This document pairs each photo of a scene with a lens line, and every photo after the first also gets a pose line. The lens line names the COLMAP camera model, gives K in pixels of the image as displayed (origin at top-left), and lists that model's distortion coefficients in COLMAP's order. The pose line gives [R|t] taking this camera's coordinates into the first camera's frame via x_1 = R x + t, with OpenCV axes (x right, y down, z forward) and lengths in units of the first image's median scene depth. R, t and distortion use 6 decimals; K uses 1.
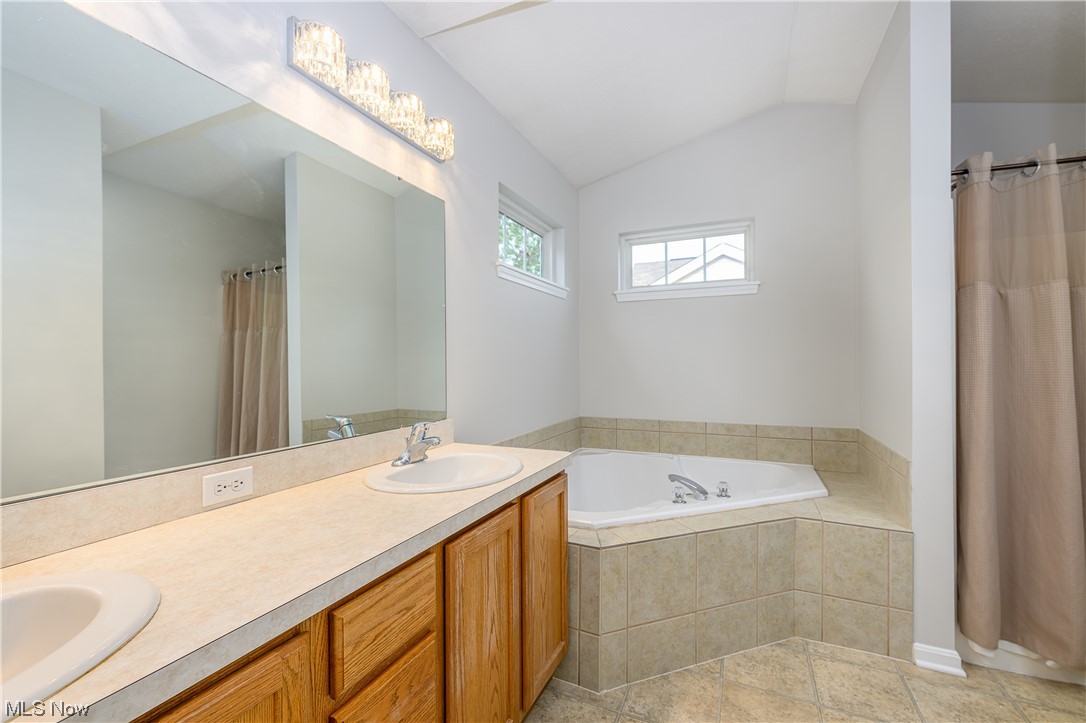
lens RADIAL K [[459.0, 0, 537.1], [0, 459.0, 360.9], [0, 0, 1]] dist [-0.002579, 0.000363]
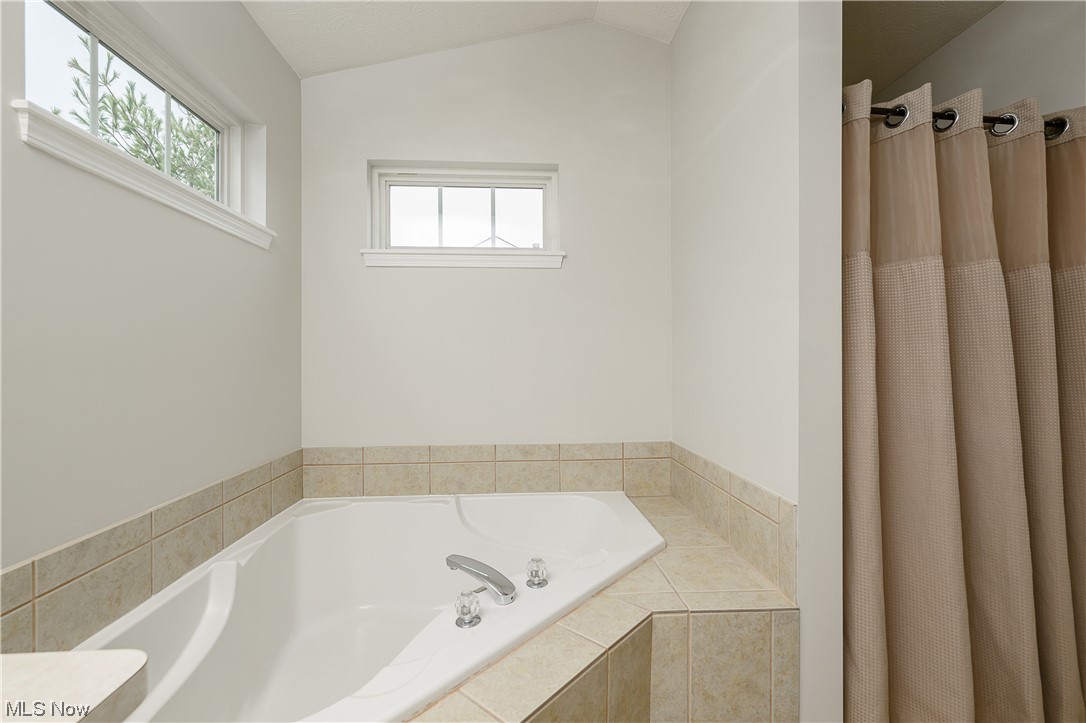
lens RADIAL K [[459.0, 0, 541.4], [0, 459.0, 360.6], [0, 0, 1]] dist [-0.002579, 0.000363]
pose [[0.876818, 0.000225, 0.480822, 0.098873], [-0.002322, 0.999990, 0.003768, 0.000928], [-0.480816, -0.004421, 0.876810, 0.380295]]
